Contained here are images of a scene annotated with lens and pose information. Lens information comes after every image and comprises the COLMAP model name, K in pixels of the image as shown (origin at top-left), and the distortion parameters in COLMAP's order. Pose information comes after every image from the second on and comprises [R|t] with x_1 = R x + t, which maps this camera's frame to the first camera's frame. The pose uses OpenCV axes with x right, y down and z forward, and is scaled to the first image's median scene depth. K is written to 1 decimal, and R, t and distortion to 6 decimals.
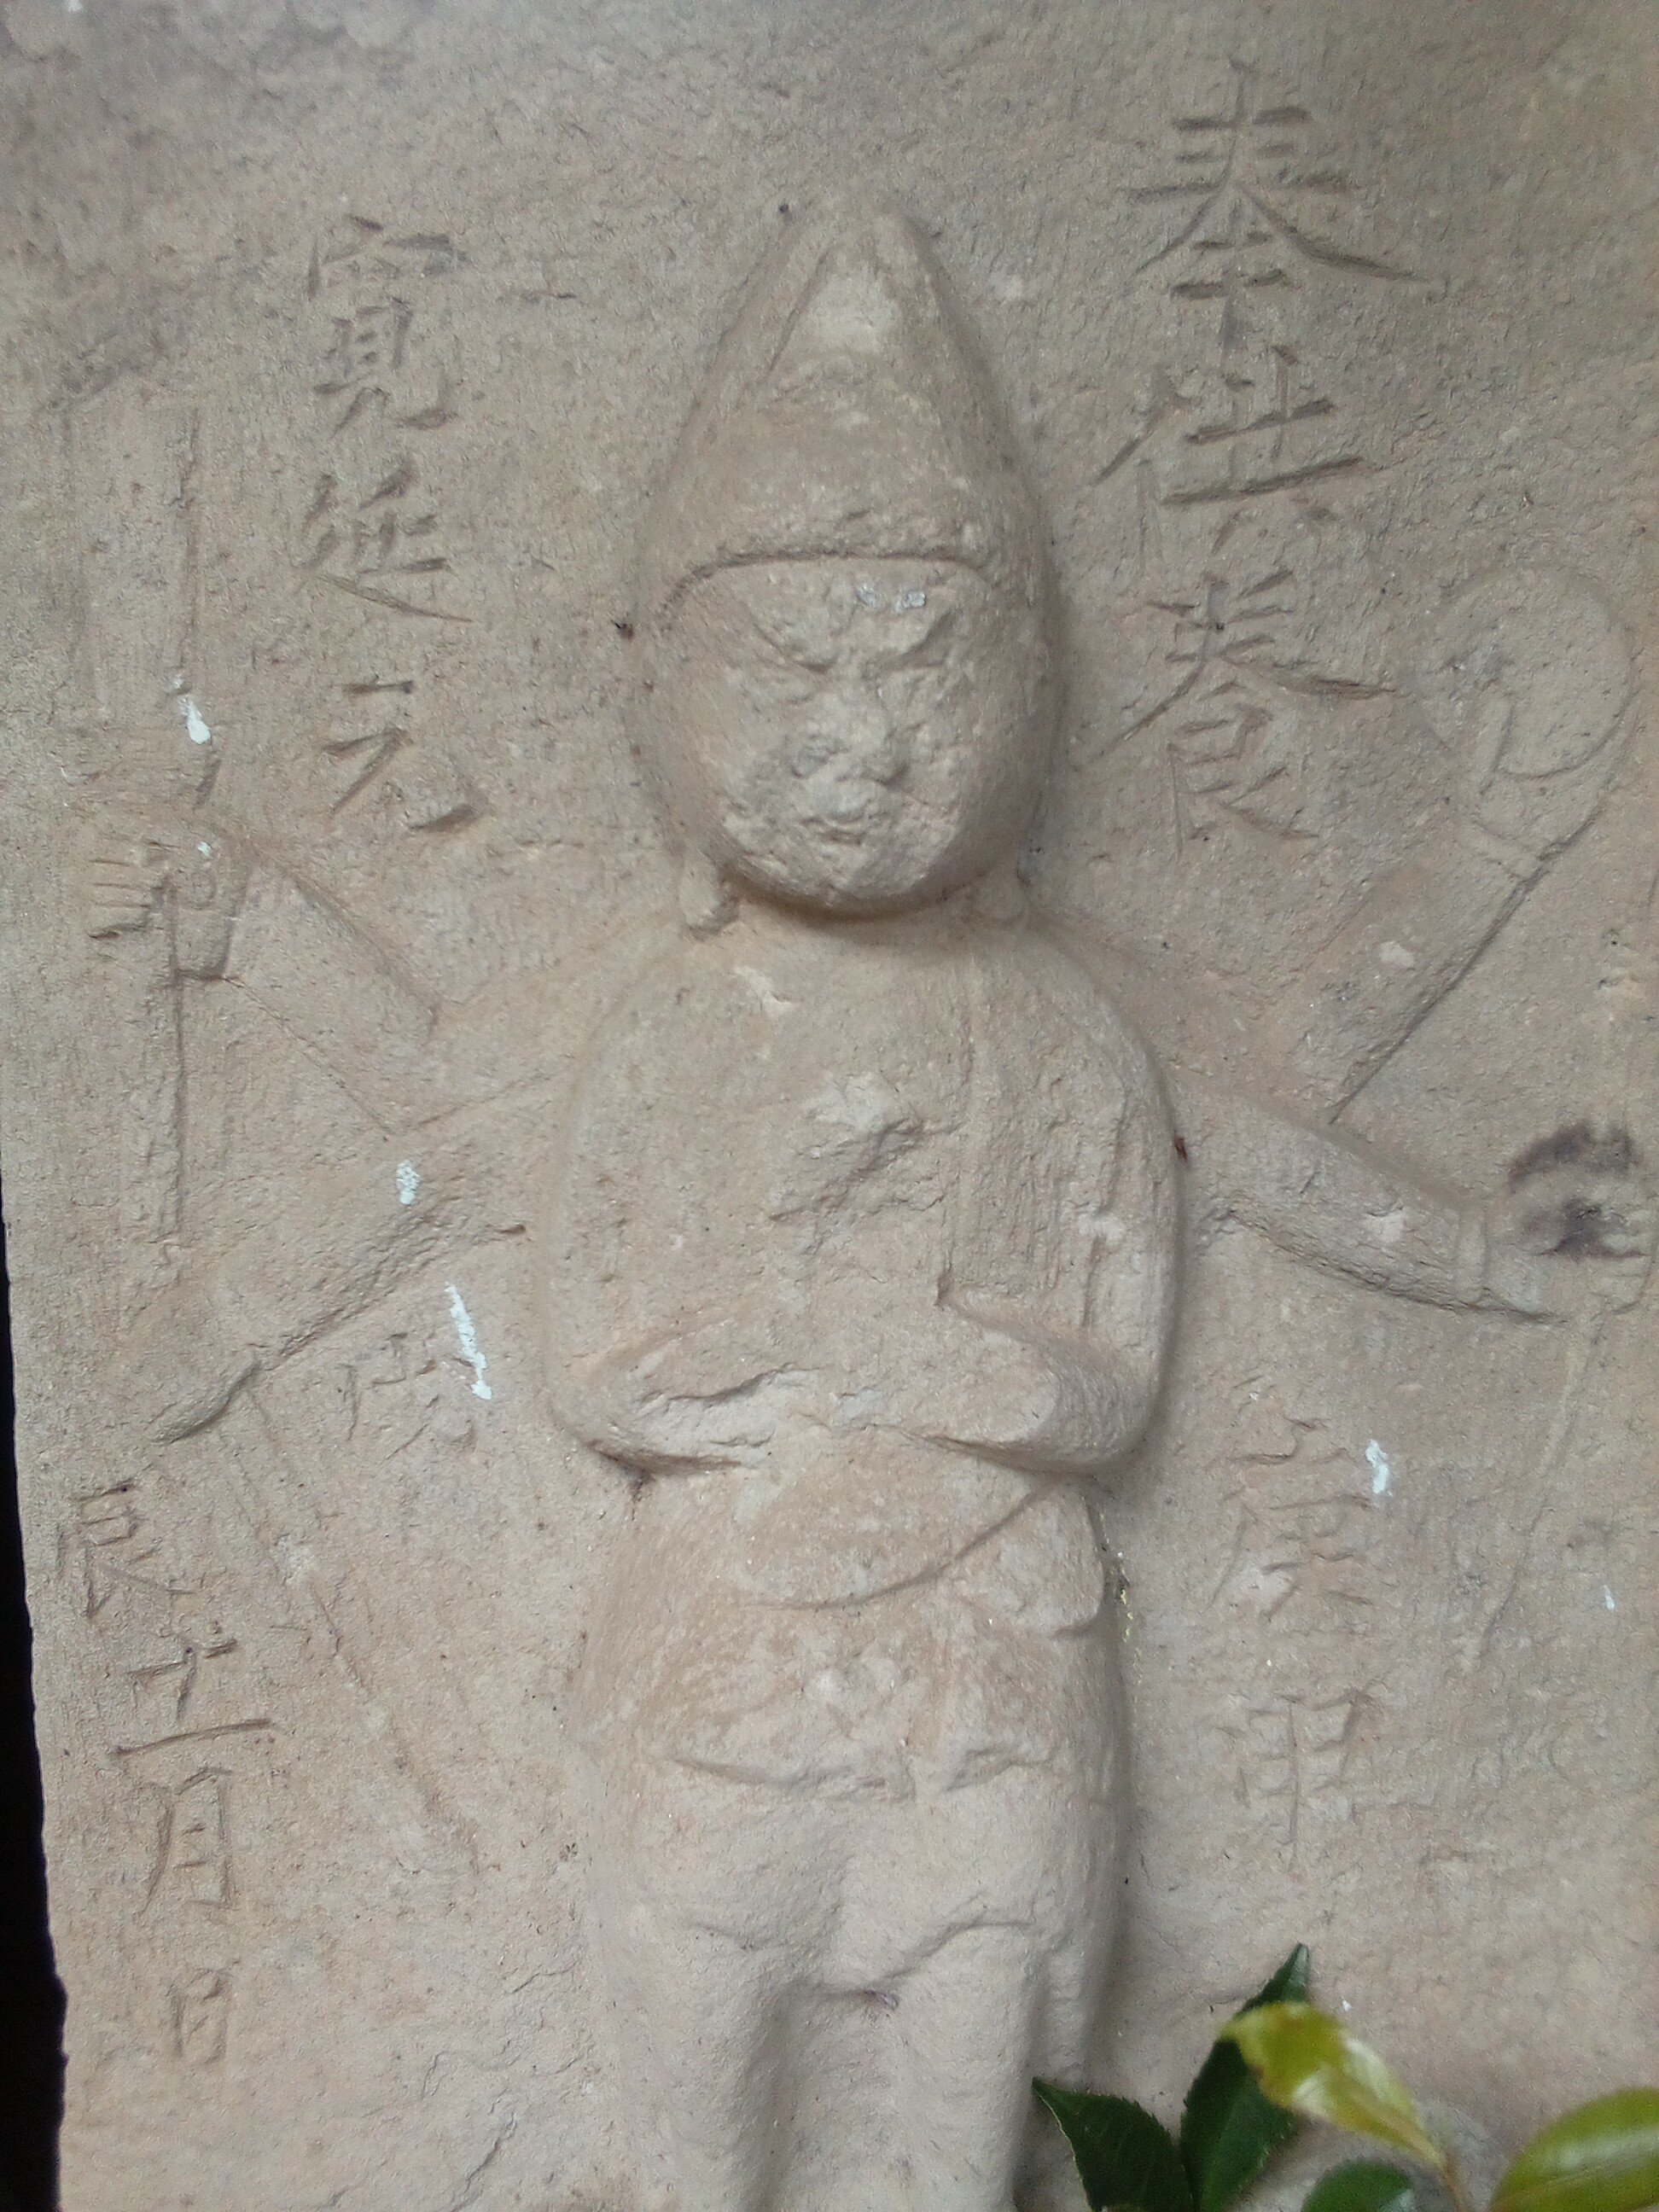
lens RADIAL K [[1817.6, 0, 833.3], [0, 1817.6, 1122.0], [0, 0, 1]] dist [0.050239, -0.071637]
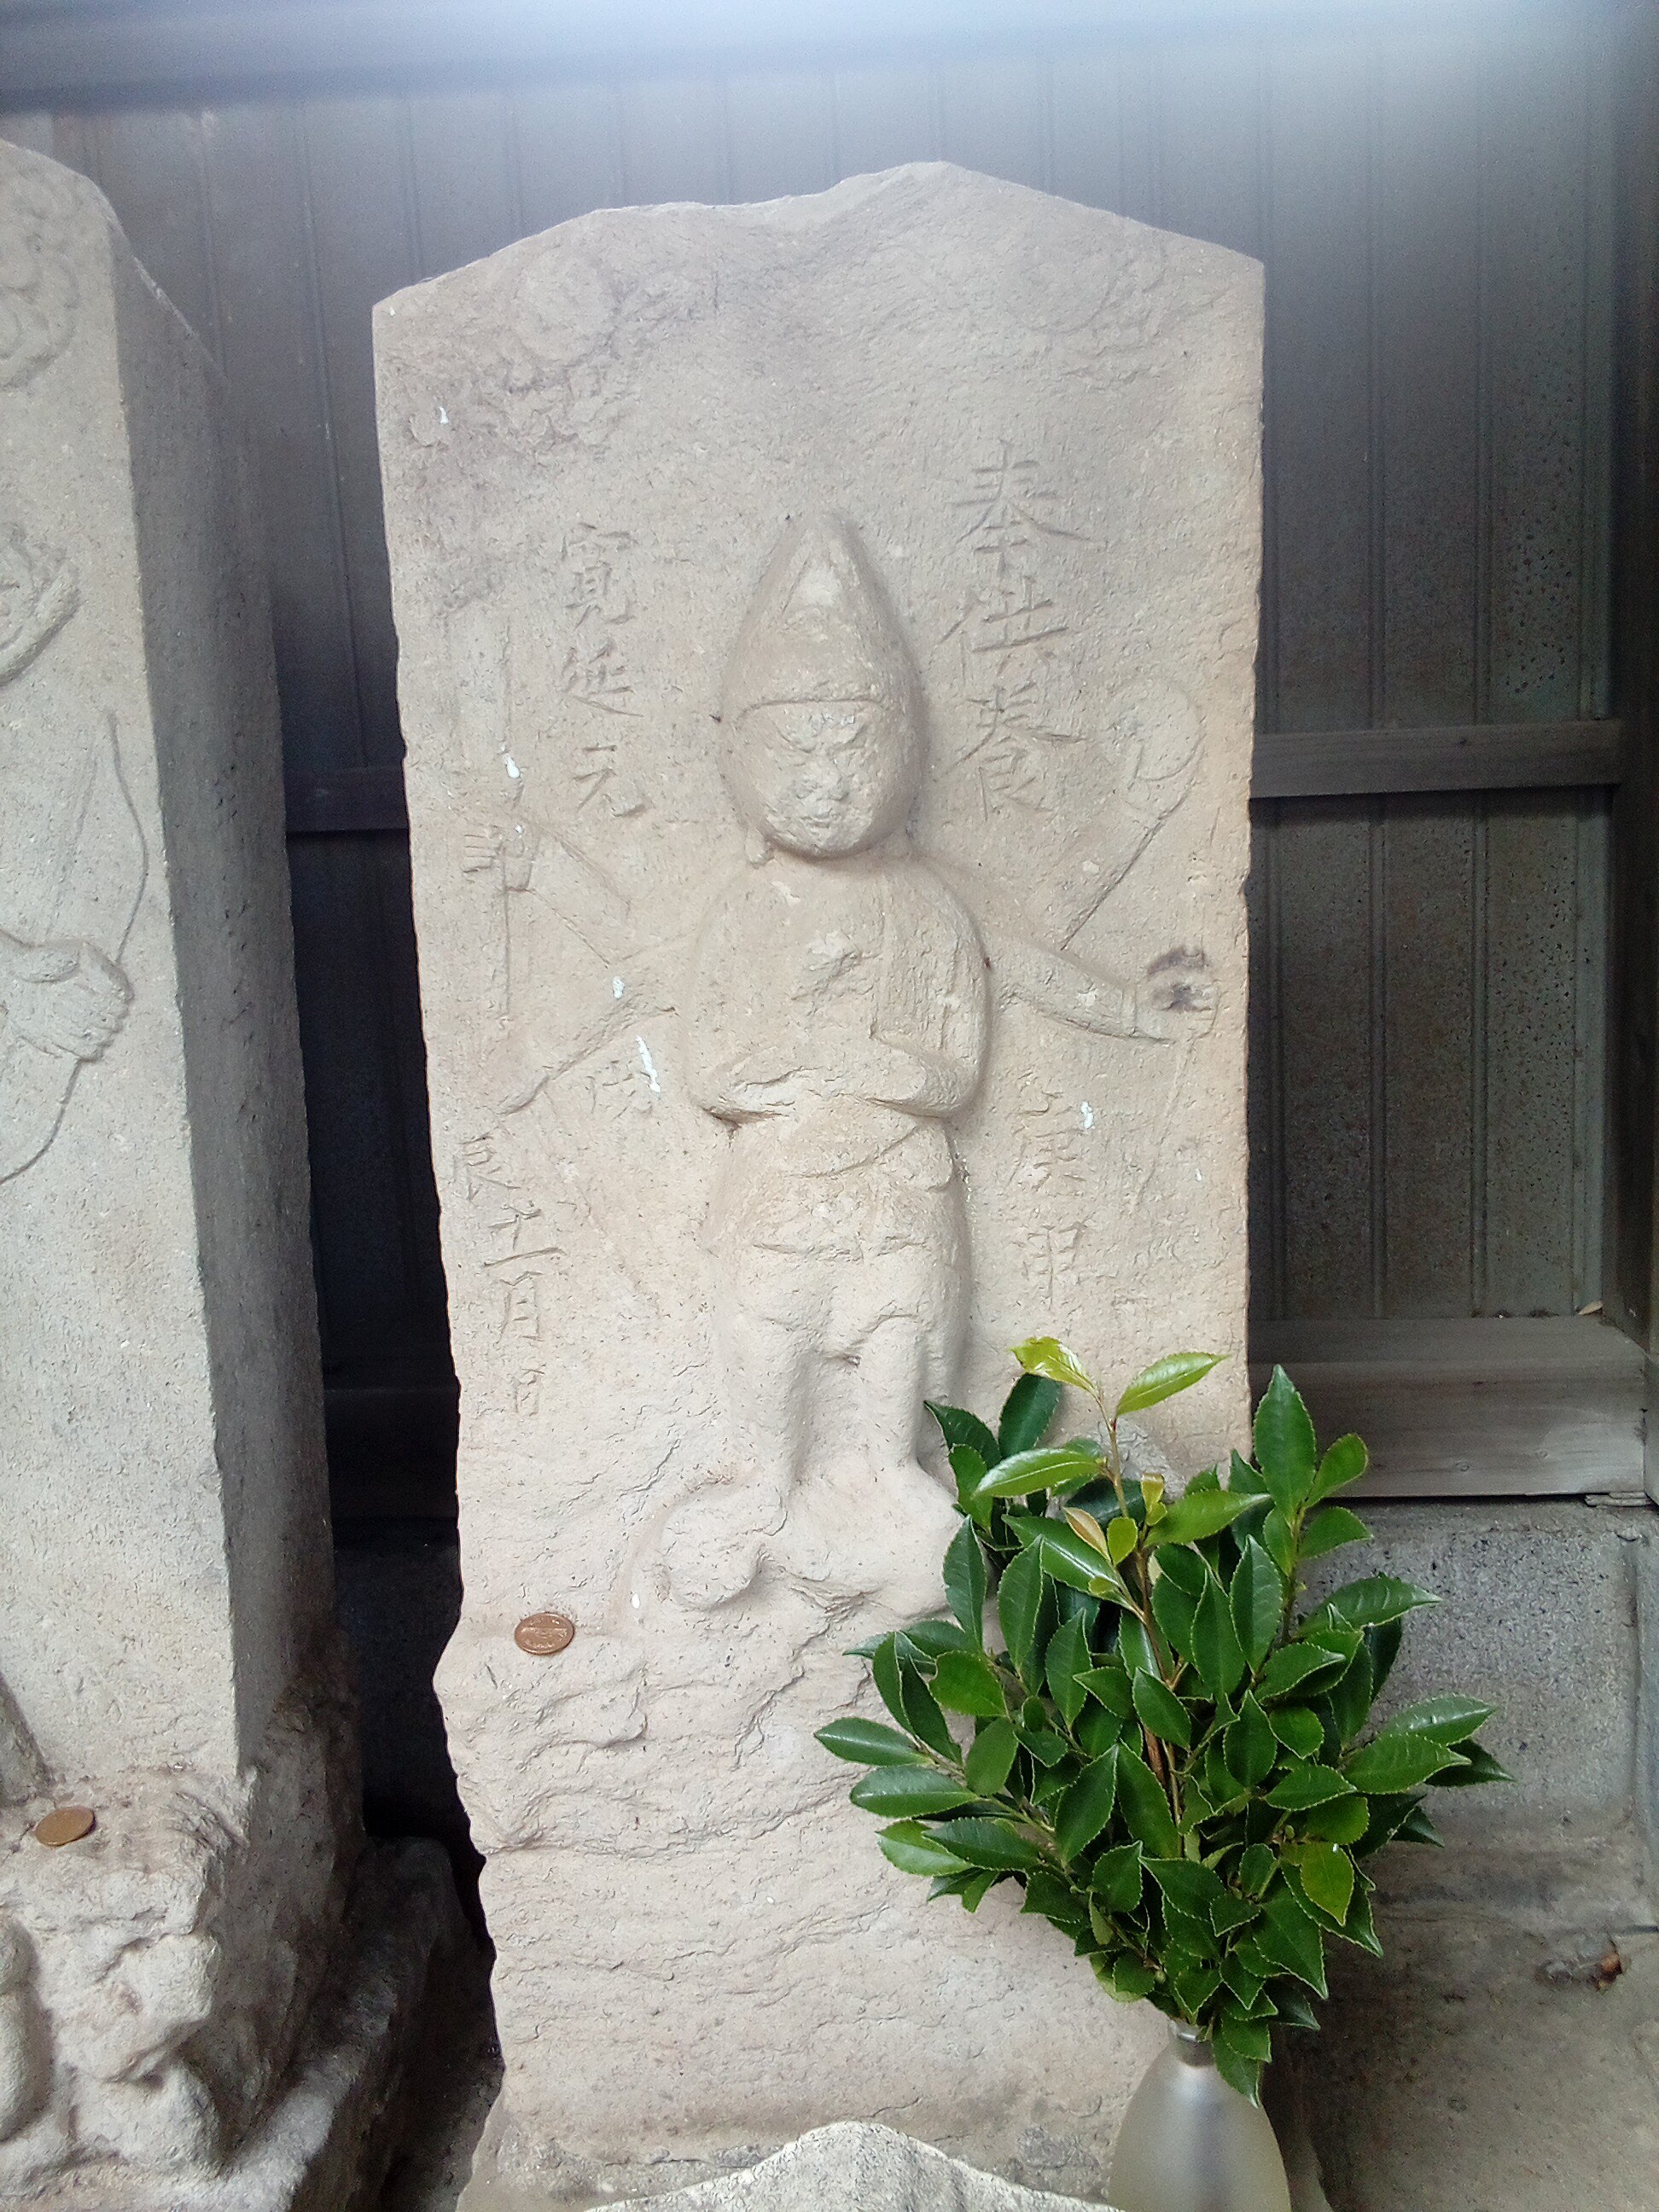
lens RADIAL K [[1817.6, 0, 814.8], [0, 1817.6, 1116.3], [0, 0, 1]] dist [0.050239, -0.071637]
pose [[0.999419, -0.018362, -0.028719, 0.049484], [0.020784, 0.996037, 0.086472, 0.005436], [0.027017, -0.087019, 0.995840, -1.107869]]
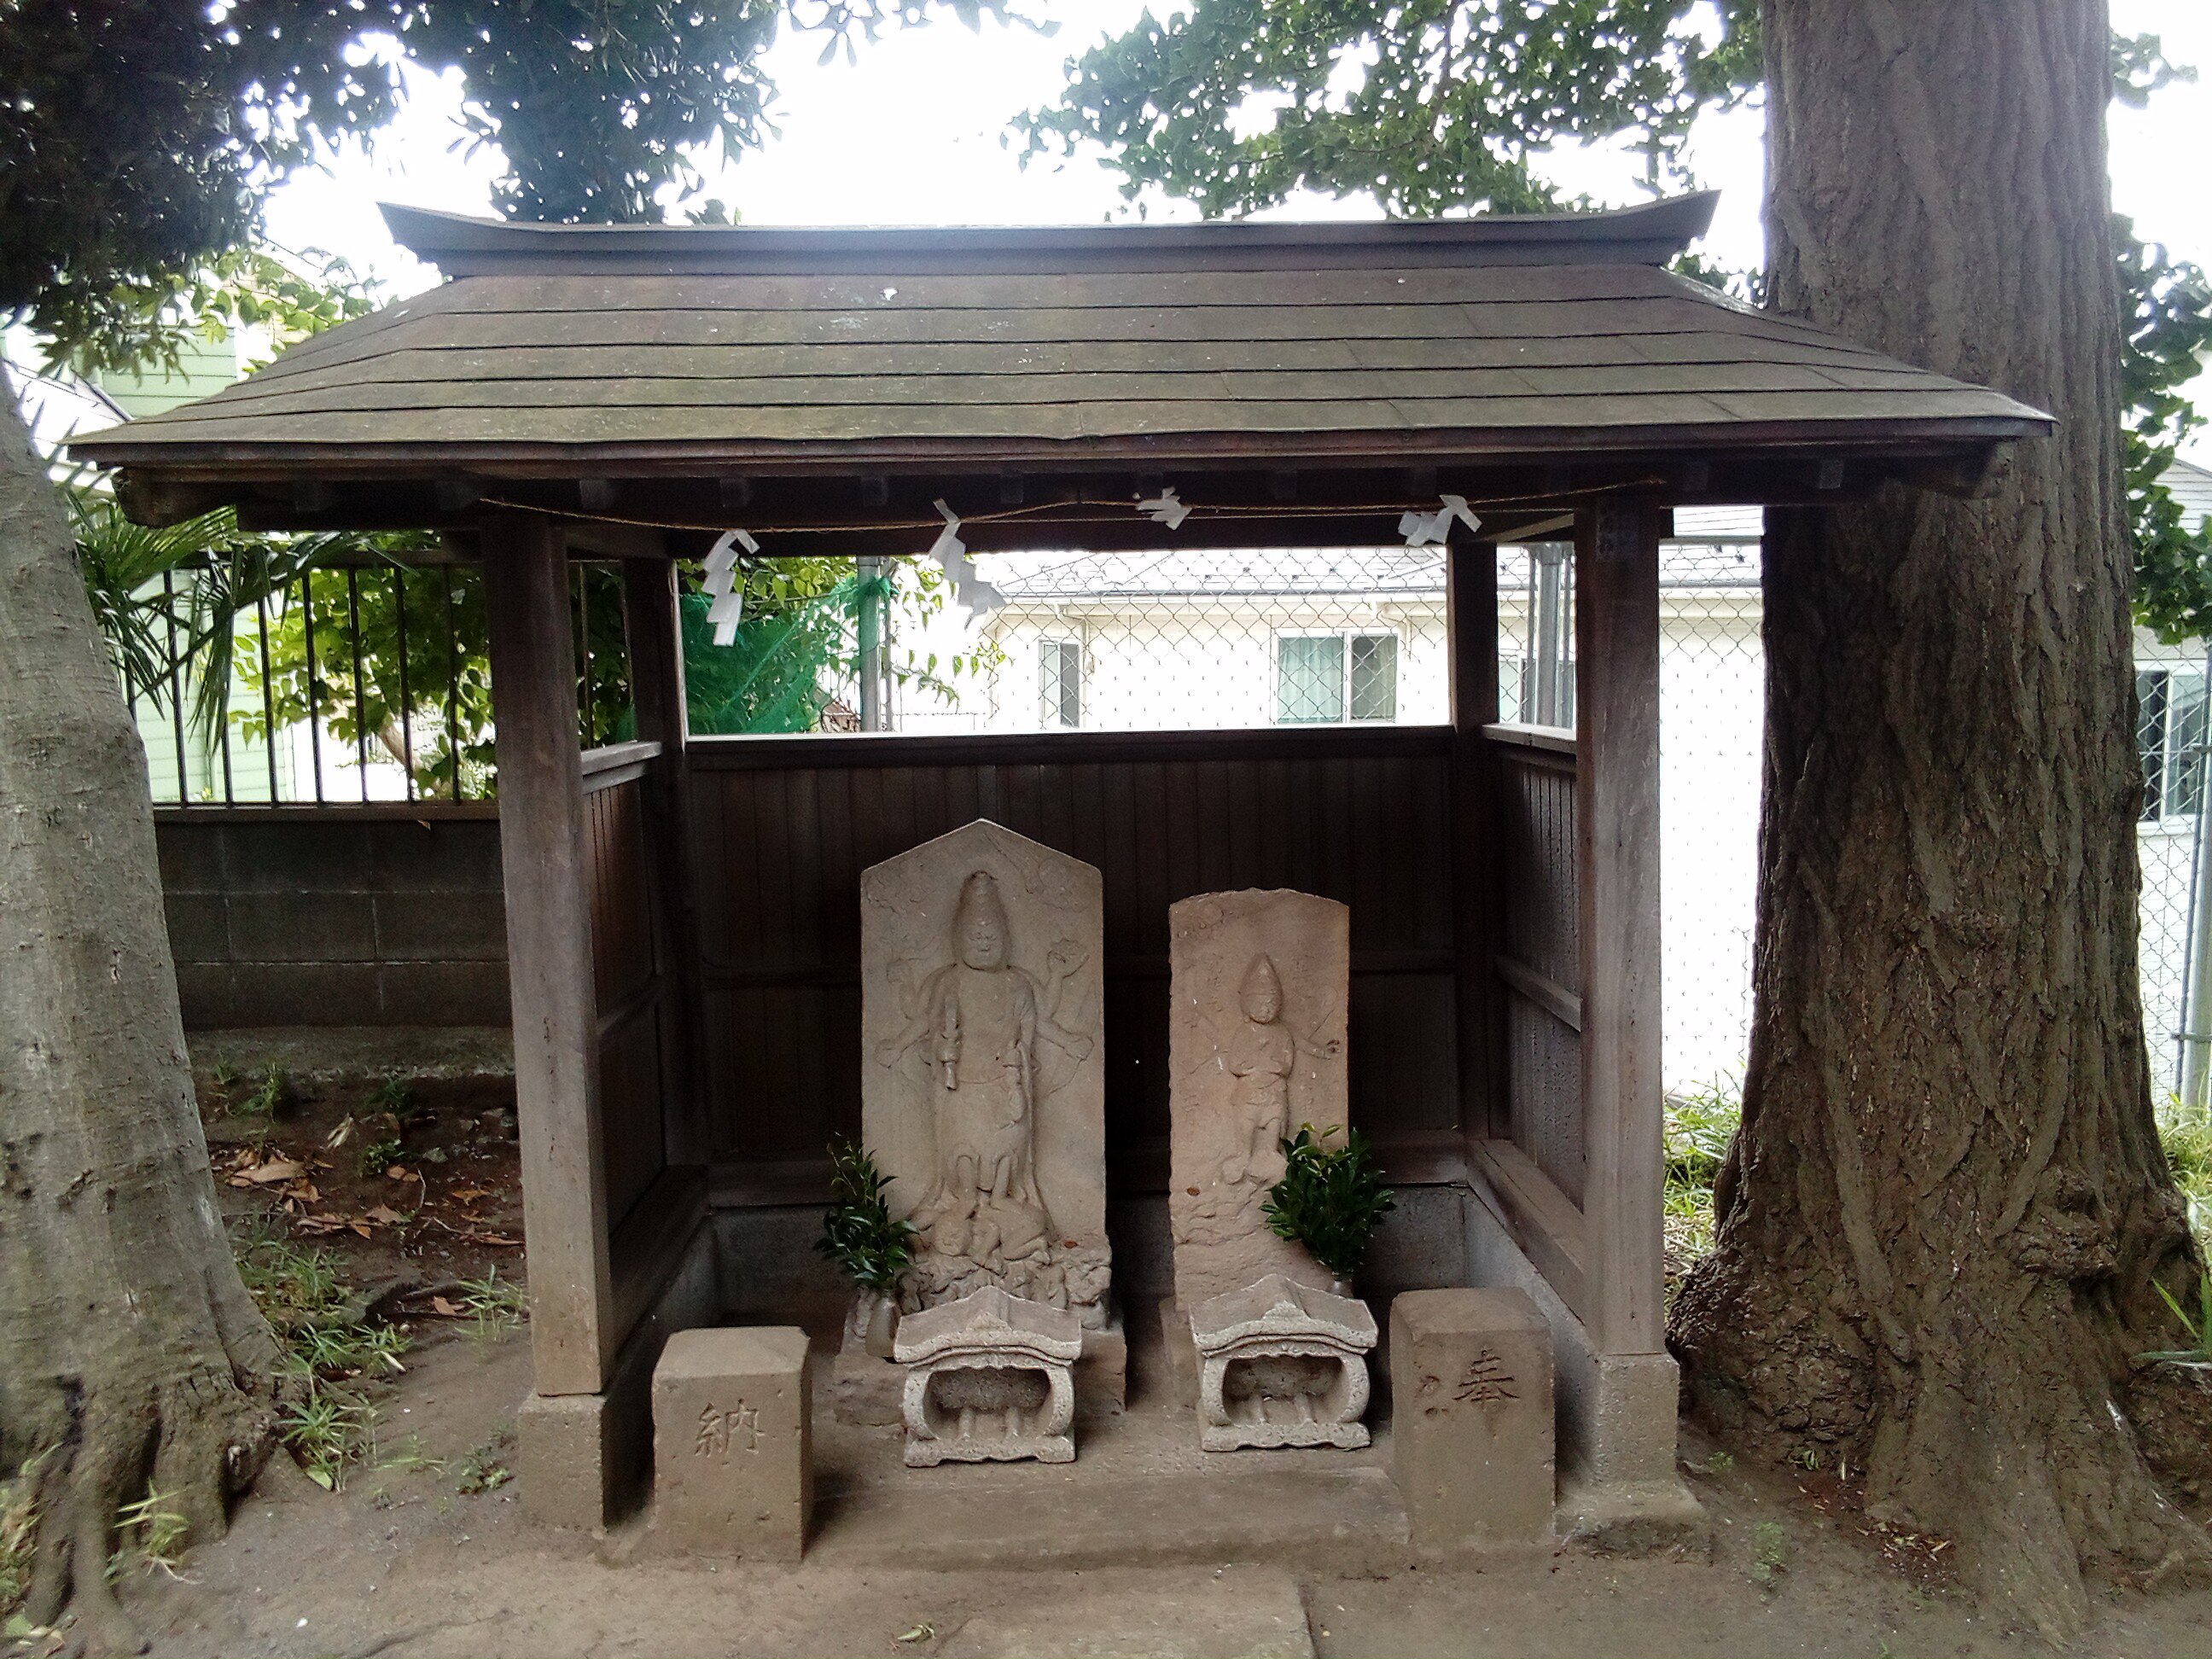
lens RADIAL K [[1817.6, 0, 1120.8], [0, 1817.6, 814.5], [0, 0, 1]] dist [0.050239, -0.071637]
pose [[0.997267, -0.006248, 0.073615, -1.491640], [0.006966, 0.999931, -0.009503, -1.158666], [-0.073551, 0.009990, 0.997241, -8.953687]]
